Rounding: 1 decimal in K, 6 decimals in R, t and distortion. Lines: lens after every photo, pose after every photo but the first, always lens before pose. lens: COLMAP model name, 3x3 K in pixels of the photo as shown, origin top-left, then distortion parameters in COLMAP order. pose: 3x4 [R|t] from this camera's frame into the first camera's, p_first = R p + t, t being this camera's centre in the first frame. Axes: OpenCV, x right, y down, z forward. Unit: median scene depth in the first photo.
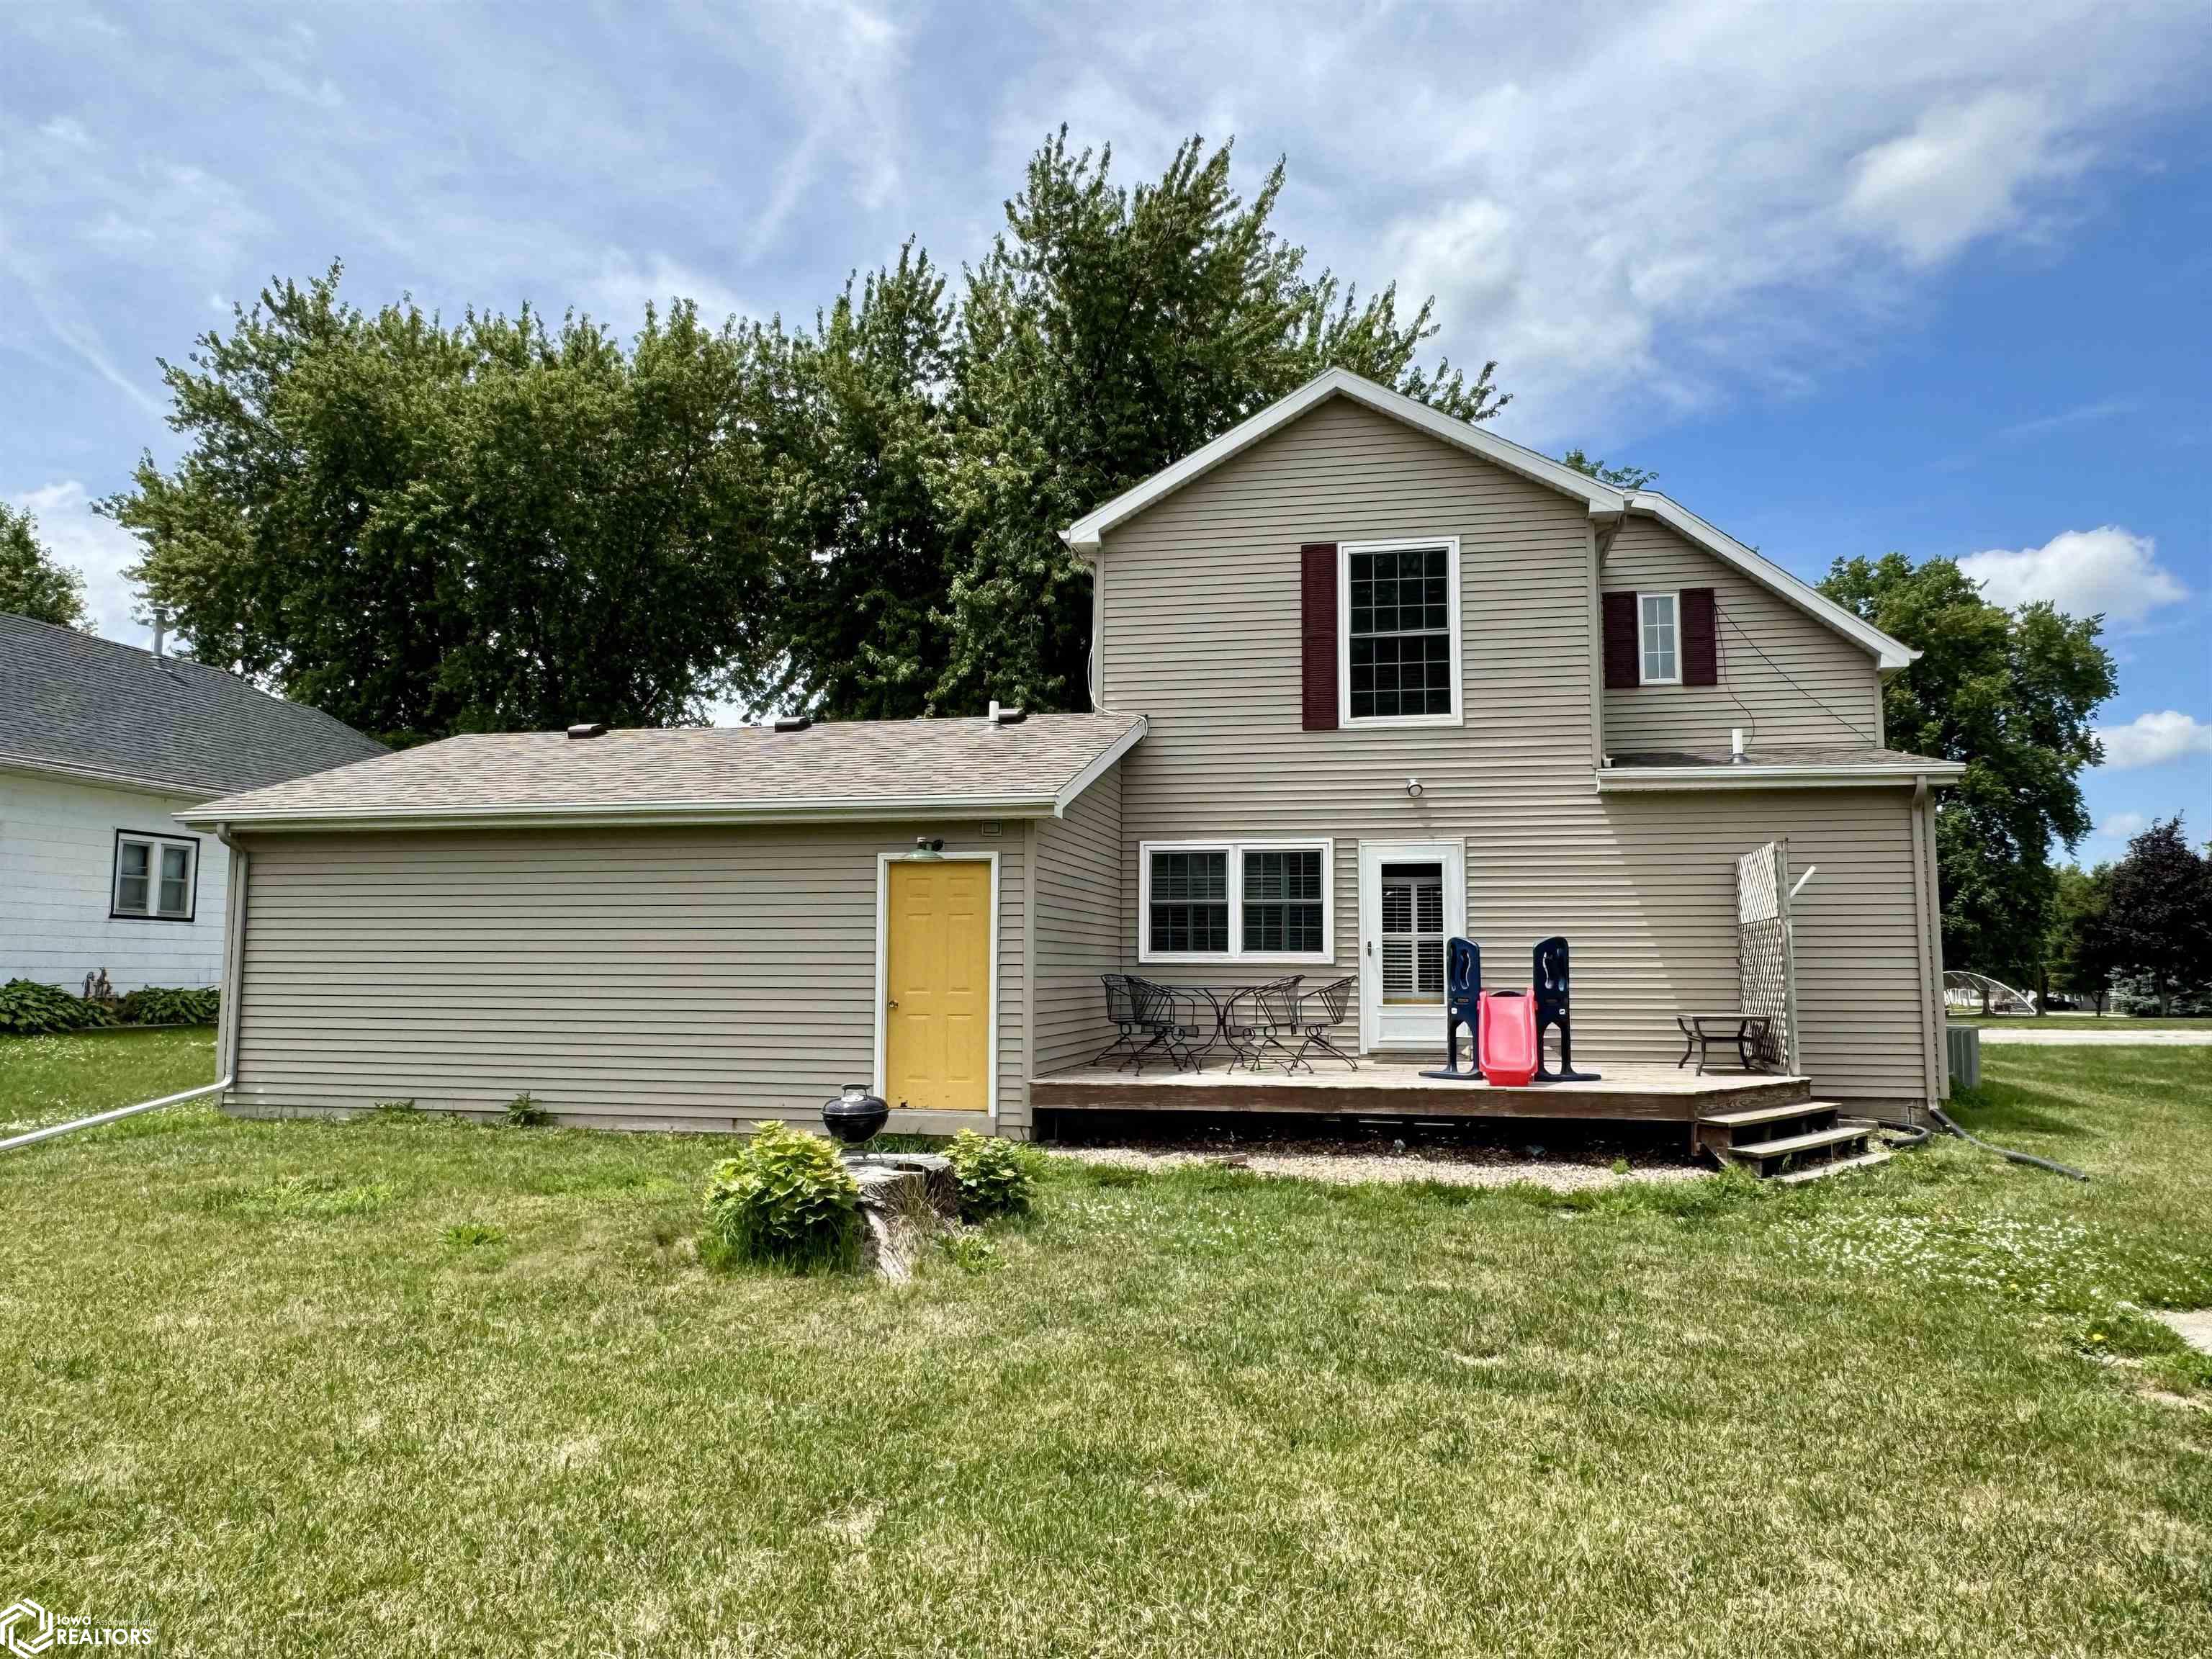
lens RADIAL K [[1556.7, 0, 1099.9], [0, 1556.7, 836.9], [0, 0, 1]] dist [-0.001241, 0.005173]
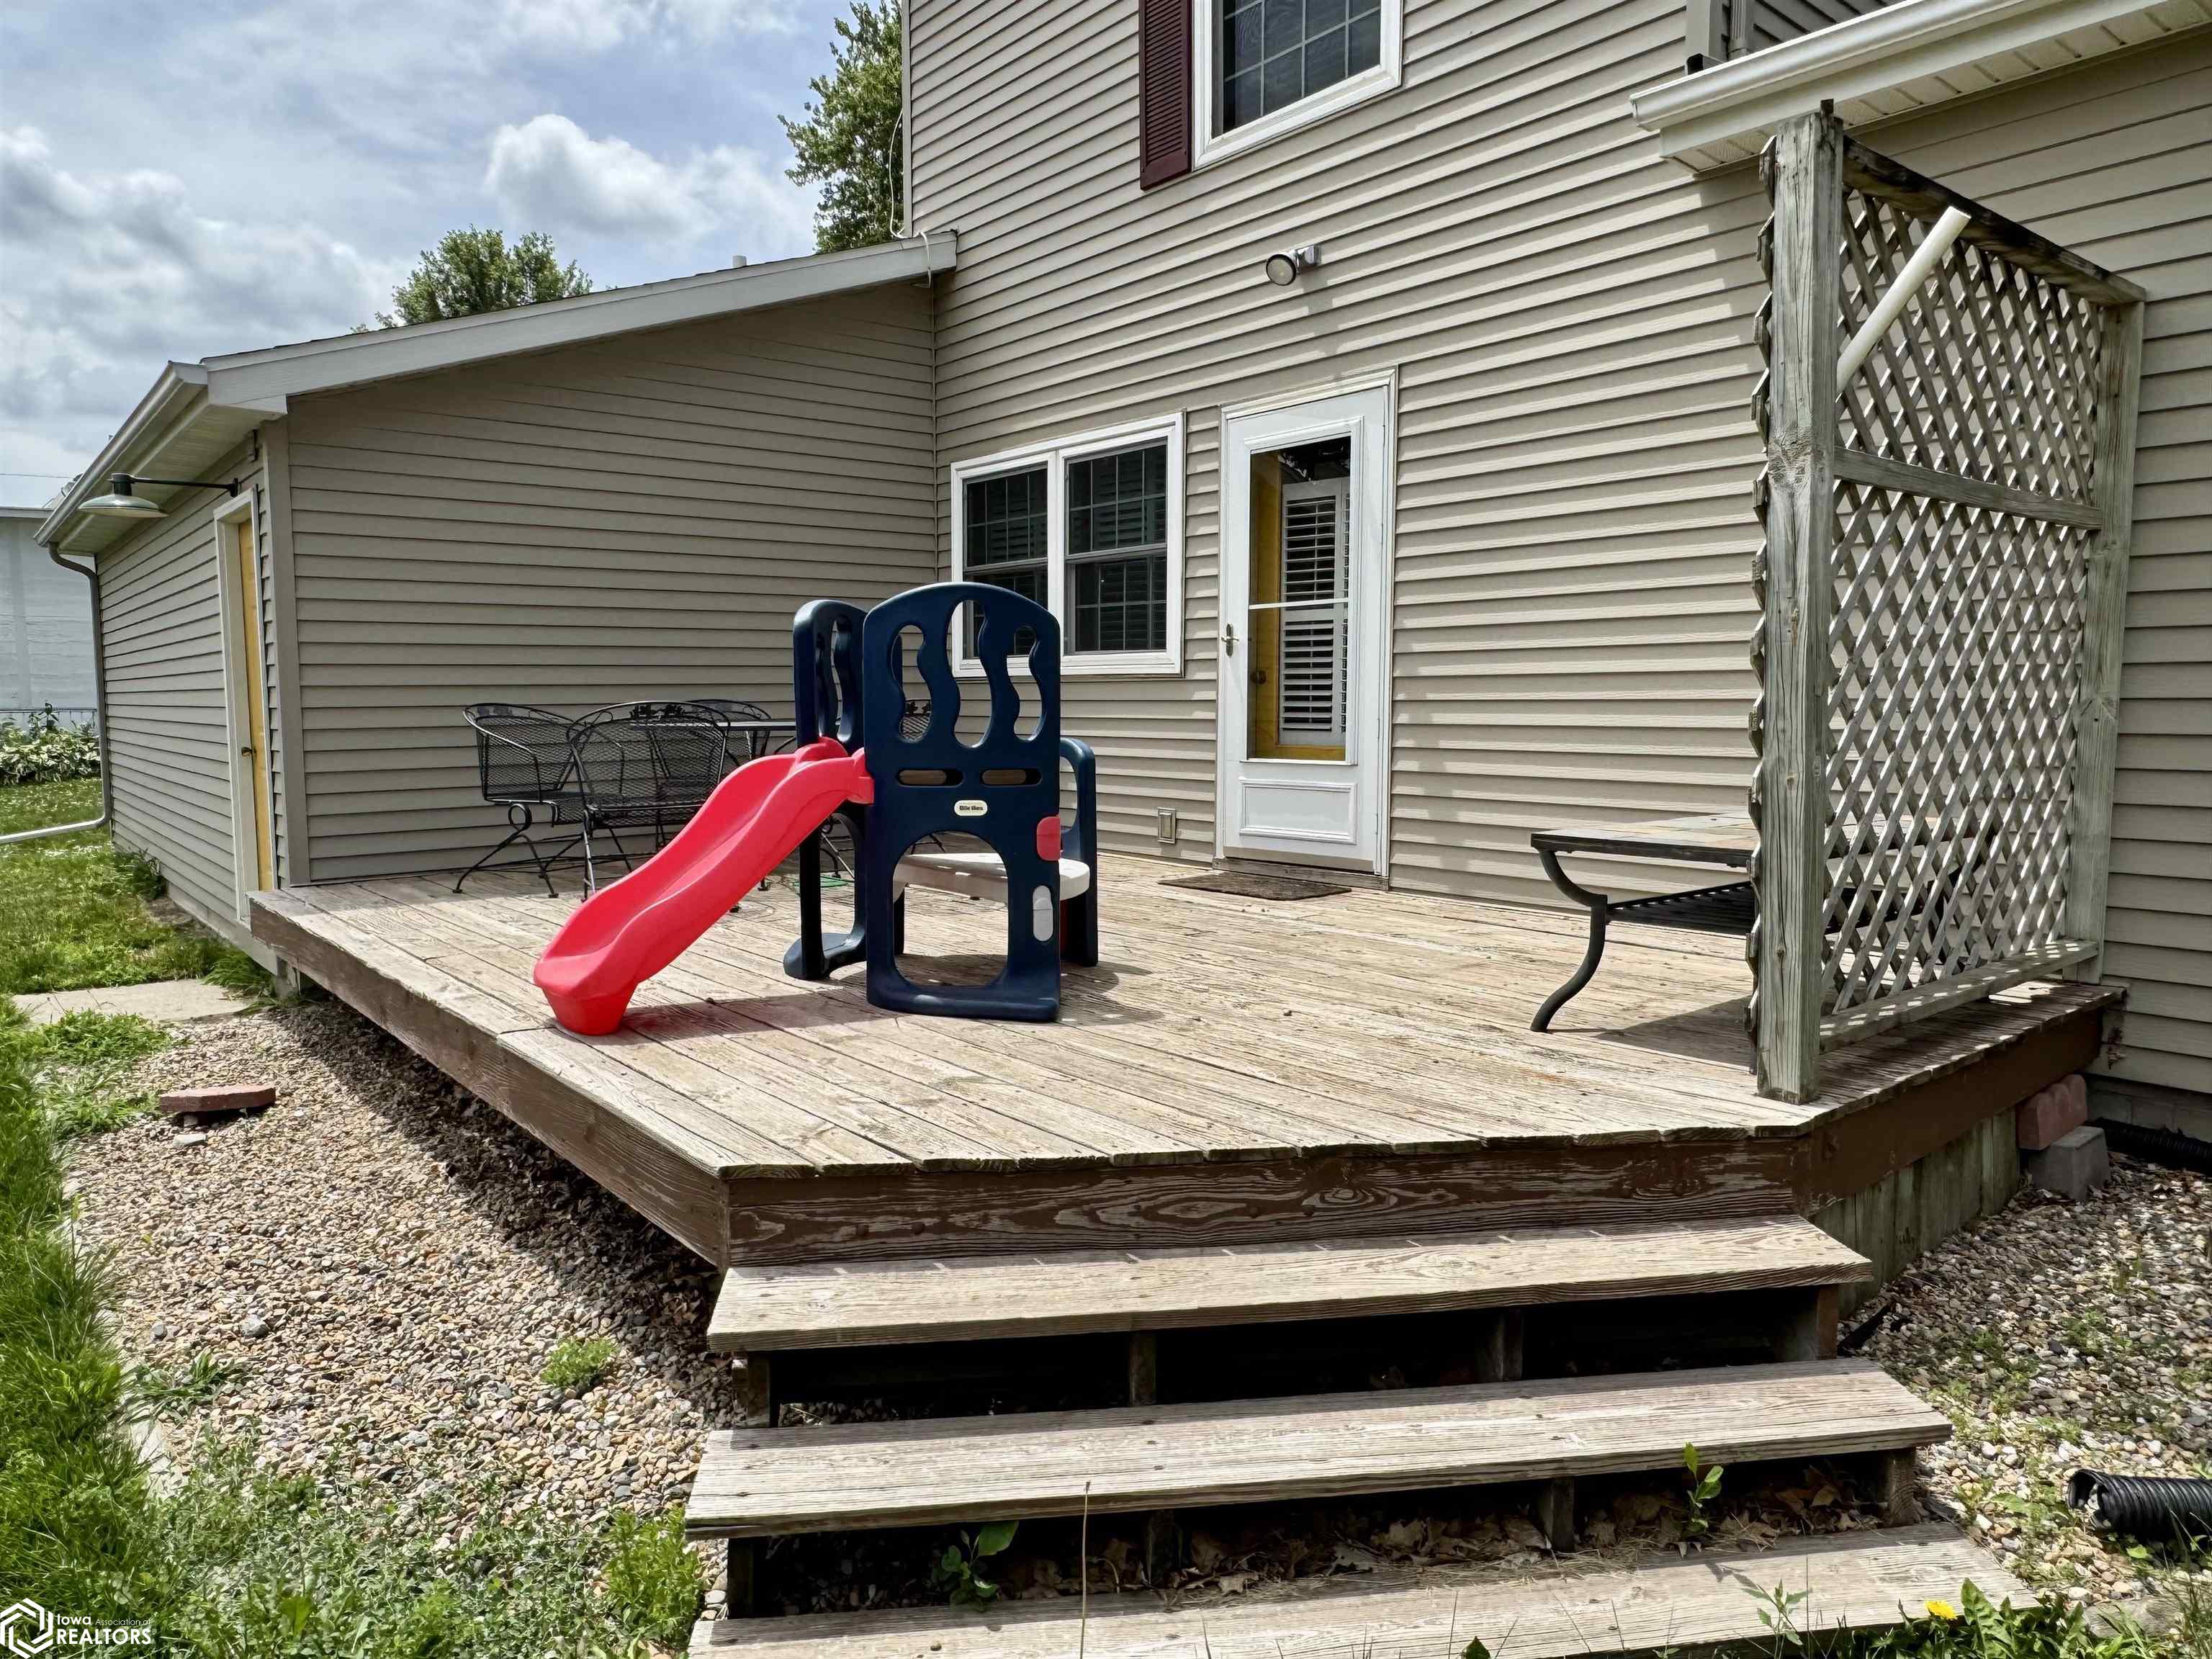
lens RADIAL K [[1398.7, 0, 1094.9], [0, 1398.7, 809.1], [0, 0, 1]] dist [-0.001872, -0.000168]
pose [[0.784849, 0.042734, -0.618211, 0.396559], [0.077272, 0.983084, 0.166055, 0.046938], [0.614850, -0.178099, 0.768271, 0.621554]]
